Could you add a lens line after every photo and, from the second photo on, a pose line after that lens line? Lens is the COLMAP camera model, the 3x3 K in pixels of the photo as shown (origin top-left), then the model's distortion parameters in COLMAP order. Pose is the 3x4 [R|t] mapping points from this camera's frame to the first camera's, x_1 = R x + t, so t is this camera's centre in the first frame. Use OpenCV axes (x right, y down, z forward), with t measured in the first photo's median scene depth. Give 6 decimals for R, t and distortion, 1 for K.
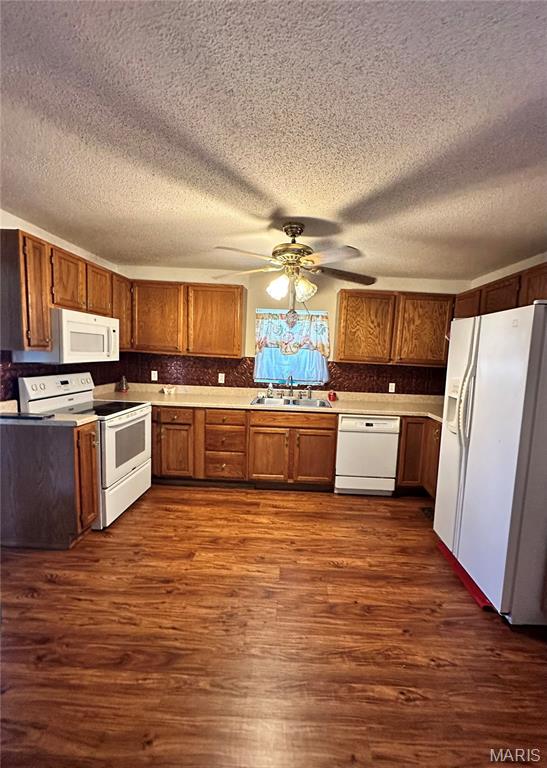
lens RADIAL K [[315.6, 0, 272.9], [0, 315.6, 386.1], [0, 0, 1]] dist [0.003484, 0.000585]
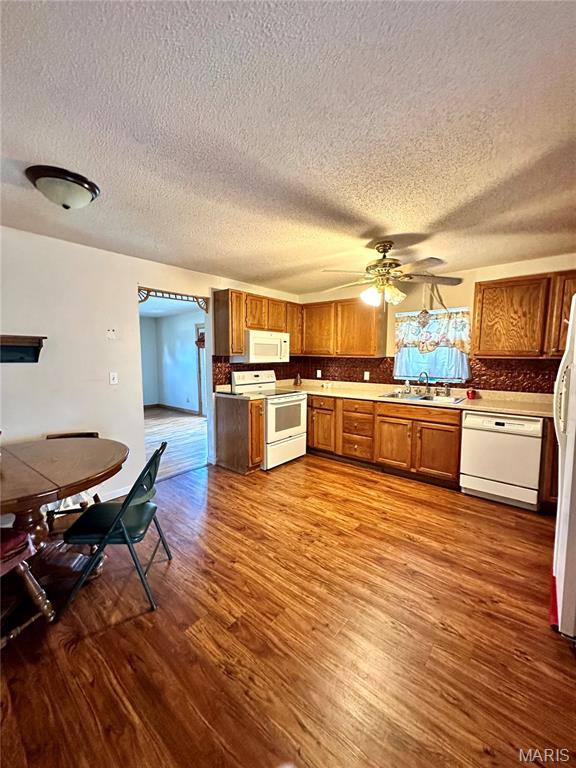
lens RADIAL K [[307.1, 0, 284.4], [0, 307.1, 383.7], [0, 0, 1]] dist [0.014824, -0.000085]
pose [[0.777059, 0.019046, -0.629139, 0.421804], [-0.041272, 0.998933, -0.020736, 0.054453], [0.628073, 0.042079, 0.777016, -0.110047]]
